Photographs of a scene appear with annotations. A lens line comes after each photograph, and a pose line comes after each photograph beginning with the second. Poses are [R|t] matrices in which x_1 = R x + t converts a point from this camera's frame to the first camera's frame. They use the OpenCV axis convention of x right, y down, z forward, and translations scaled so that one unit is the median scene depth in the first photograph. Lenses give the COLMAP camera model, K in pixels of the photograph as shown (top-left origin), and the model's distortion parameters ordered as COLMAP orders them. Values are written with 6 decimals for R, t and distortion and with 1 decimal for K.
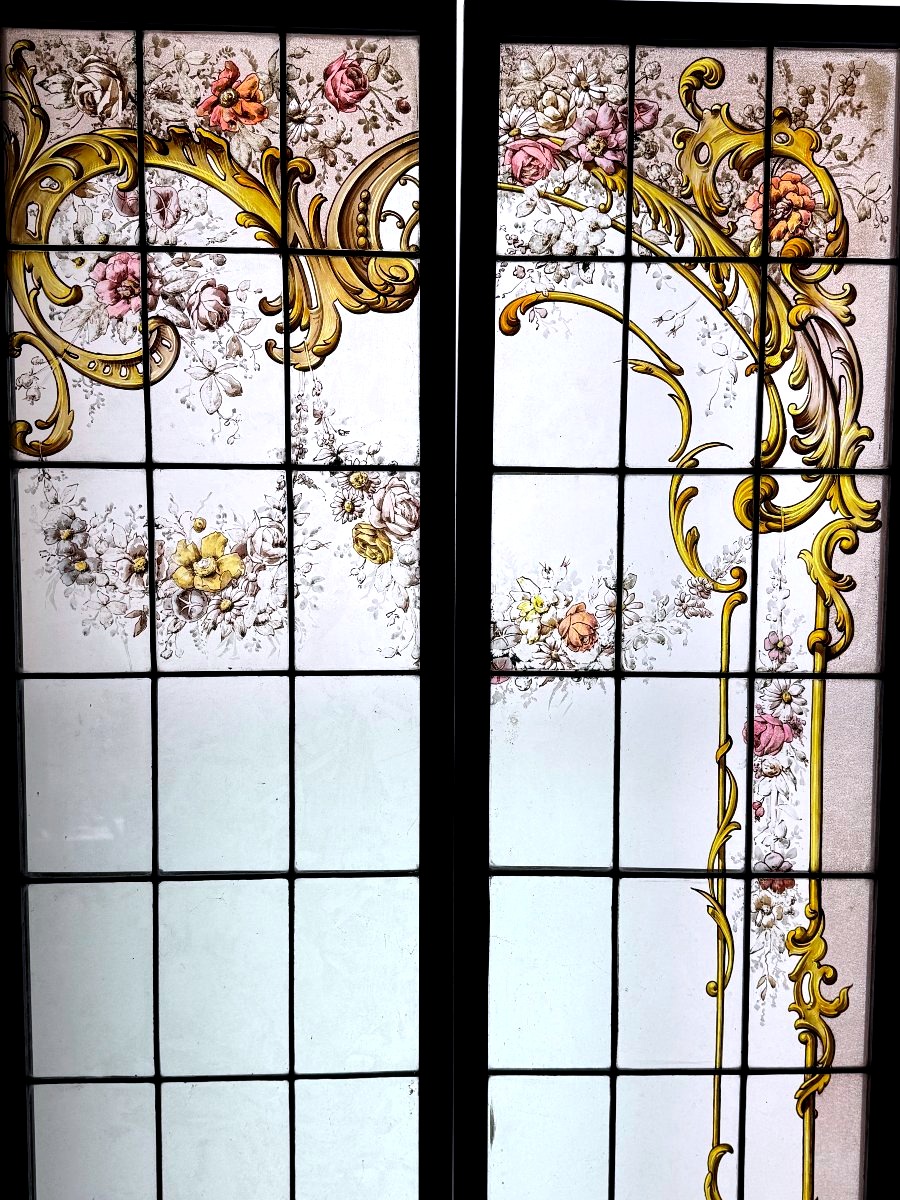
lens RADIAL K [[954.2, 0, 449.8], [0, 954.2, 604.0], [0, 0, 1]] dist [0.068002, -0.074465]
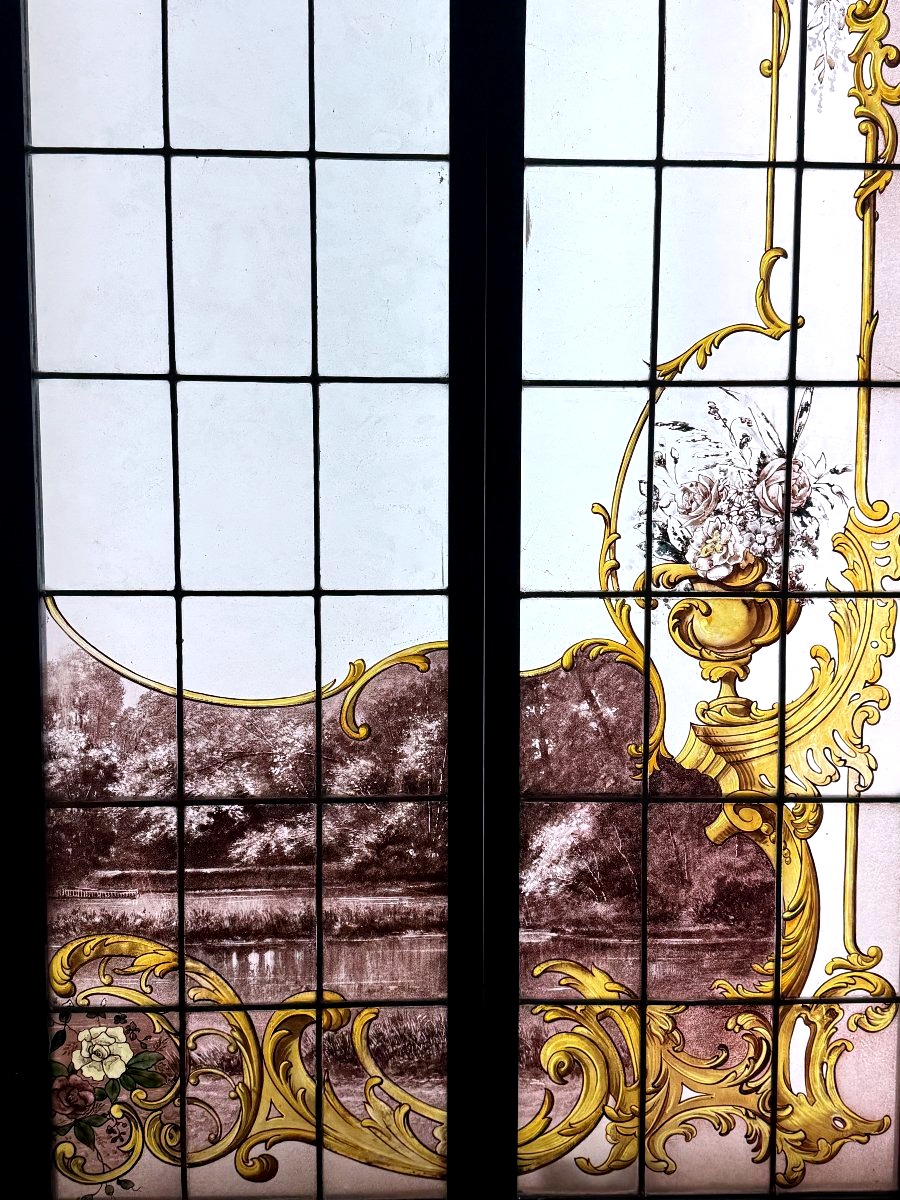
lens RADIAL K [[954.2, 0, 481.3], [0, 954.2, 602.7], [0, 0, 1]] dist [0.068002, -0.074465]
pose [[0.999989, -0.001257, 0.004415, -0.006208], [0.001289, 0.999973, -0.007236, 0.911895], [-0.004405, 0.007242, 0.999964, 0.076228]]
